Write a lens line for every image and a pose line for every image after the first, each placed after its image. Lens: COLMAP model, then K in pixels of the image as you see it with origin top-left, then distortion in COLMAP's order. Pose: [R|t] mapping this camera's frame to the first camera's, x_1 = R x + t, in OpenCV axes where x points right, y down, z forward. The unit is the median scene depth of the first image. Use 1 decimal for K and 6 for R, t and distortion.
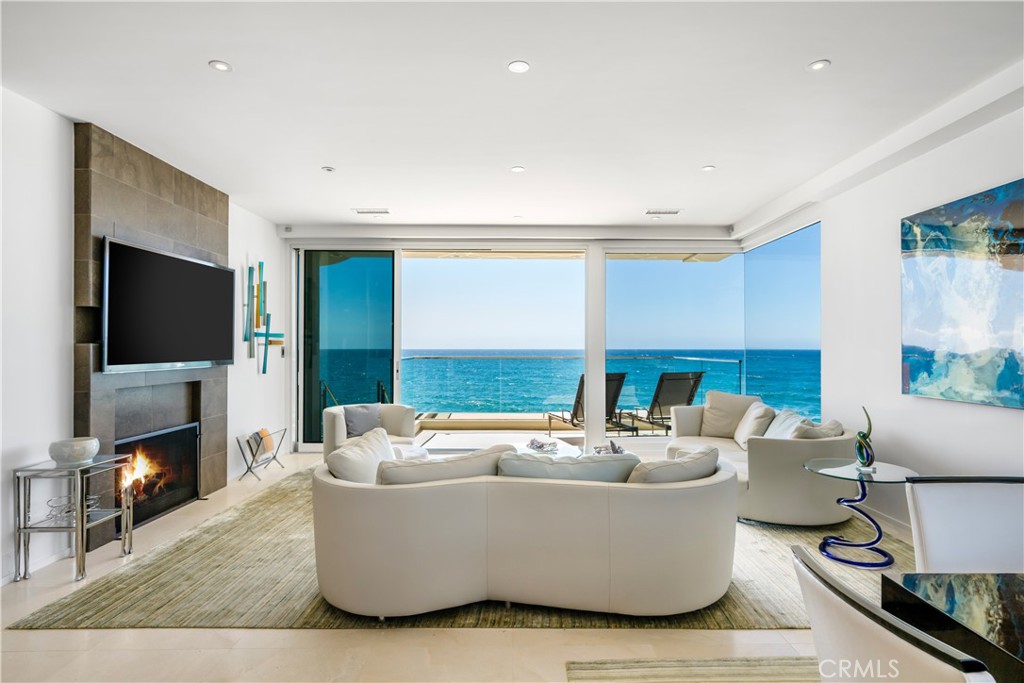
lens RADIAL K [[517.6, 0, 527.8], [0, 517.6, 342.2], [0, 0, 1]] dist [0.003657, 0.000390]
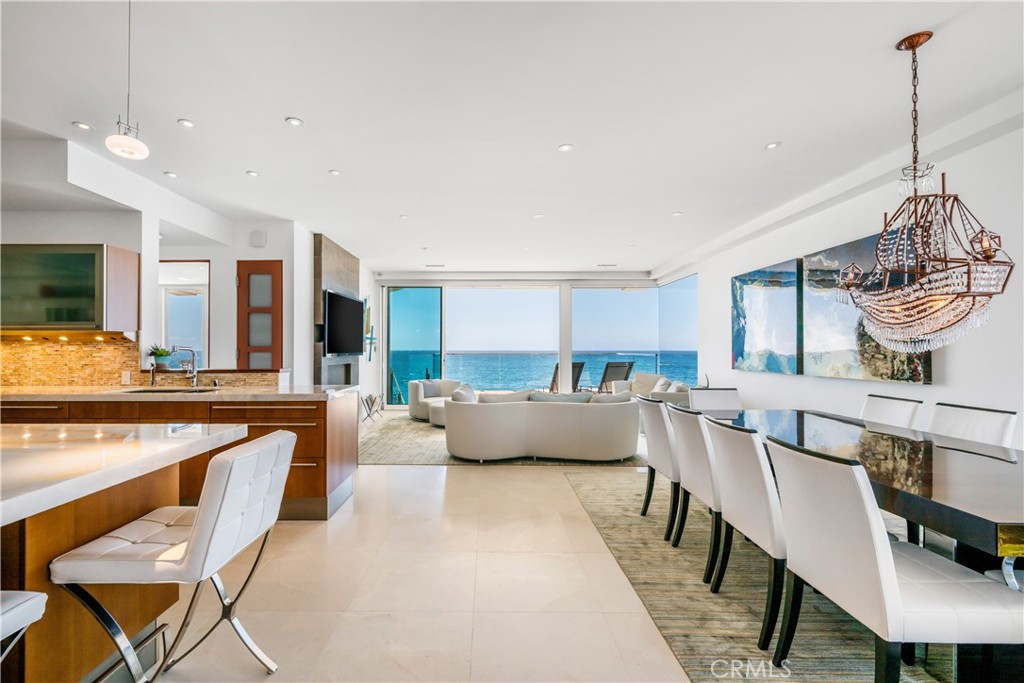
lens RADIAL K [[452.4, 0, 482.6], [0, 452.4, 343.7], [0, 0, 1]] dist [-0.000823, 0.000008]
pose [[0.999694, -0.000293, -0.024734, -0.105818], [0.000191, 0.999991, -0.004124, 0.009237], [0.024735, 0.004118, 0.999686, -0.469704]]
